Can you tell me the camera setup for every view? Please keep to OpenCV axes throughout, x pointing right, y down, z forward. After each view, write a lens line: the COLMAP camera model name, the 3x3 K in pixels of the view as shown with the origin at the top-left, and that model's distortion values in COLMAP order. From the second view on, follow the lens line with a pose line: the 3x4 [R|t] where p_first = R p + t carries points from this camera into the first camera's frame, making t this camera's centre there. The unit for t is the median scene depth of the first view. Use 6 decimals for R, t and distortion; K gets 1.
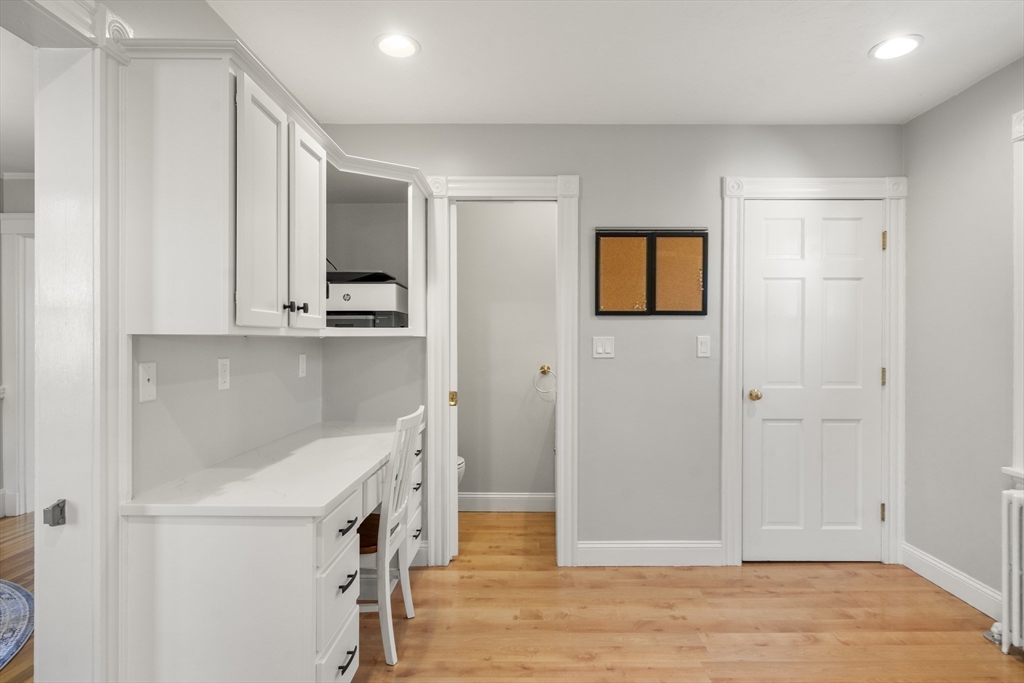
lens RADIAL K [[538.8, 0, 516.1], [0, 538.8, 342.9], [0, 0, 1]] dist [0.013511, 0.001464]
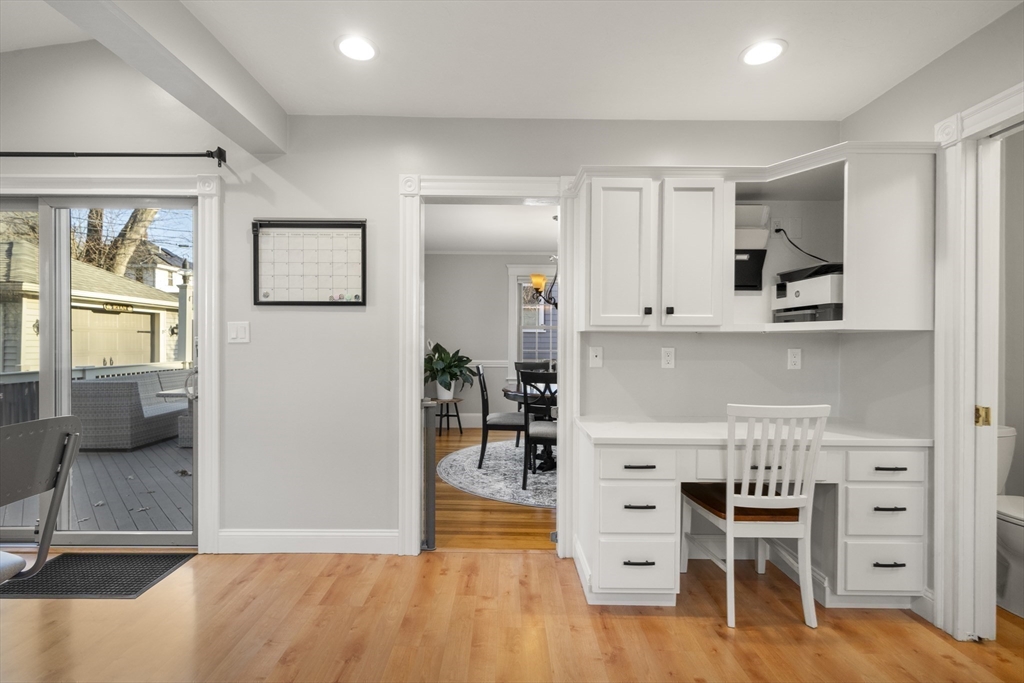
lens RADIAL K [[480.5, 0, 516.6], [0, 480.5, 340.5], [0, 0, 1]] dist [0.001648, 0.001634]
pose [[0.001716, -0.000112, -0.999999, 0.533541], [-0.010864, 0.999941, -0.000130, 0.010301], [0.999940, 0.010864, 0.001715, 0.394122]]
